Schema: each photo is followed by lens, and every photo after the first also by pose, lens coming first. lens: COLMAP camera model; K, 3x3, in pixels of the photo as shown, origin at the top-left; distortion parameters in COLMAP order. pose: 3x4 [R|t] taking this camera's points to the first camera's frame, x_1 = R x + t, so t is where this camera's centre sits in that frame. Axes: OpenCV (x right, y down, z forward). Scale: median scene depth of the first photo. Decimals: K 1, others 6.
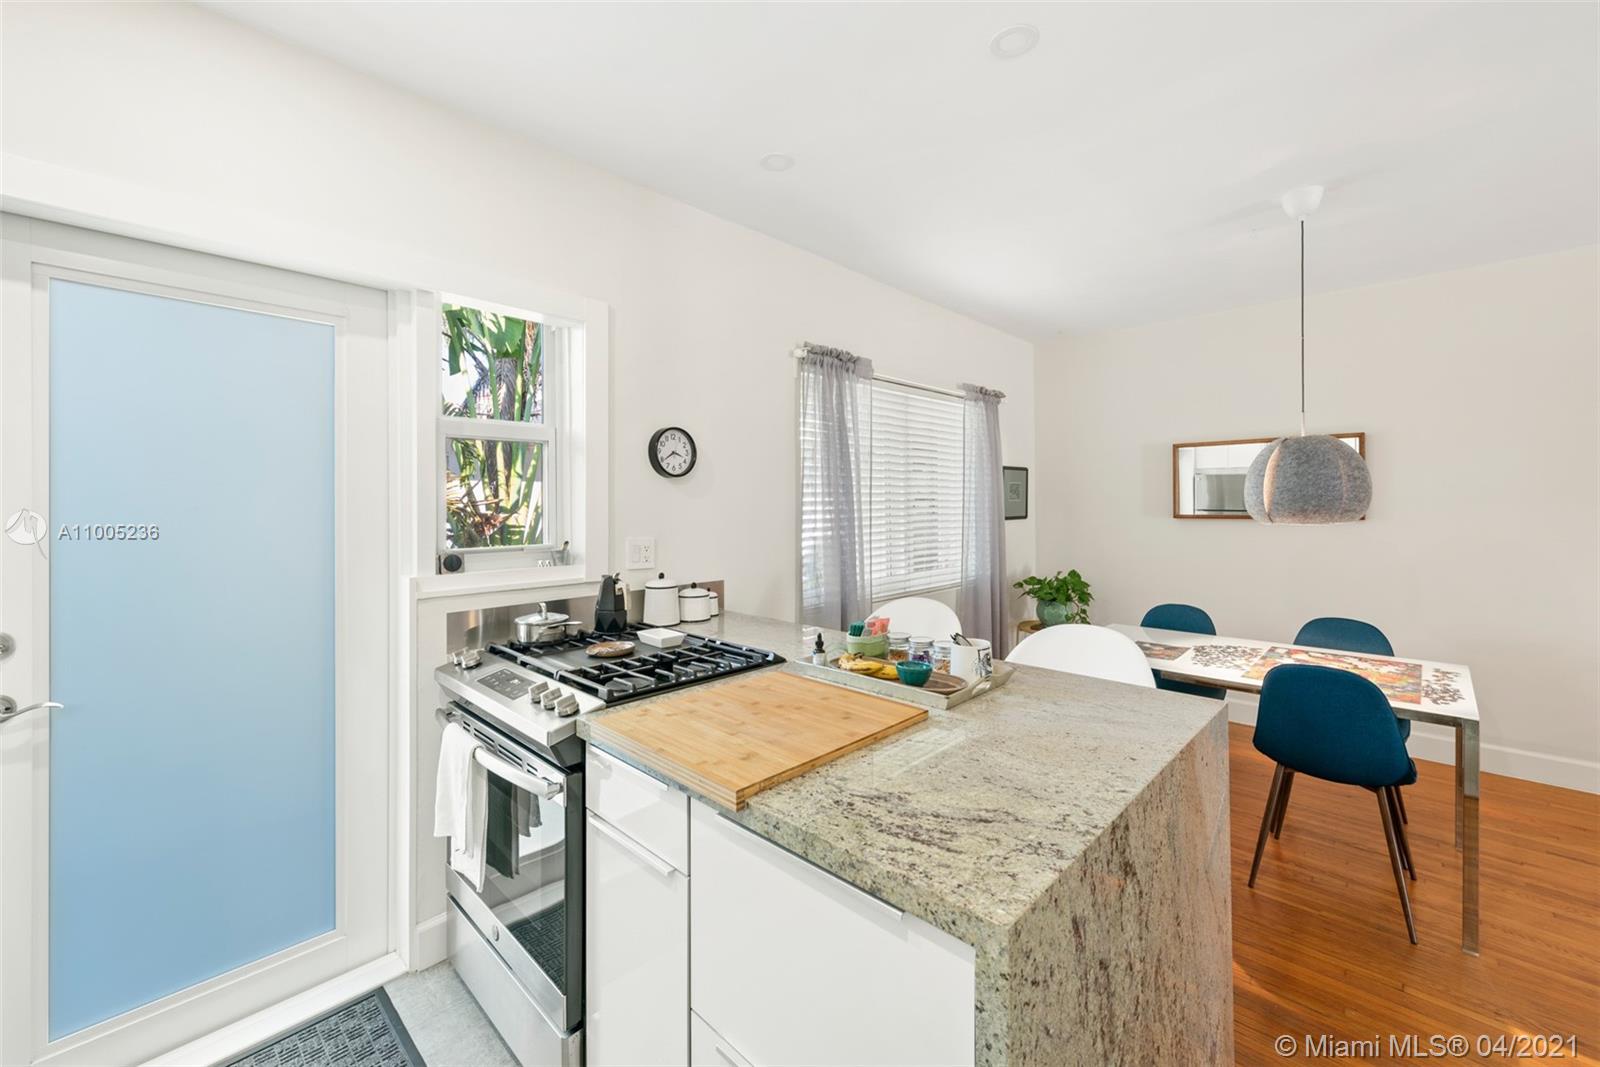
lens RADIAL K [[639.7, 0, 800.0], [0, 639.7, 533.5], [0, 0, 1]] dist [0.001379, 0.000254]
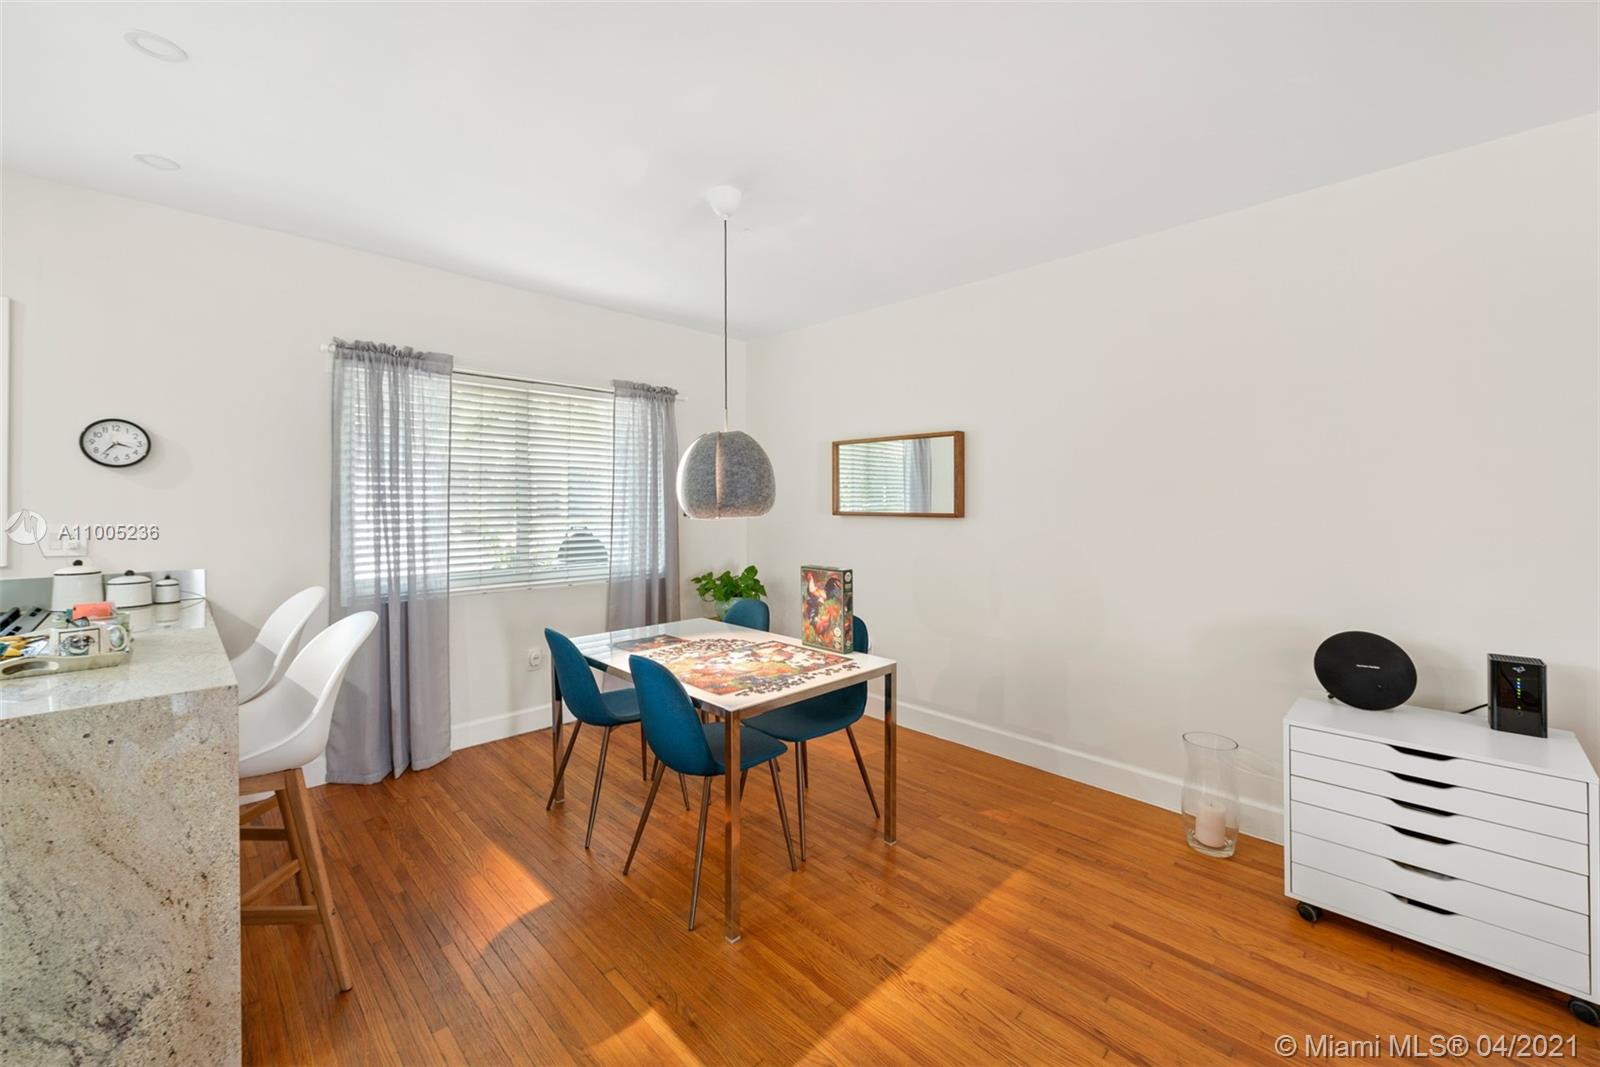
lens RADIAL K [[634.7, 0, 800.0], [0, 634.7, 533.5], [0, 0, 1]] dist [0.003262, 0.000080]
pose [[0.999825, 0.010679, -0.015340, 0.729339], [-0.010621, 0.999936, 0.003850, 0.001838], [0.015380, -0.003686, 0.999875, -0.002645]]
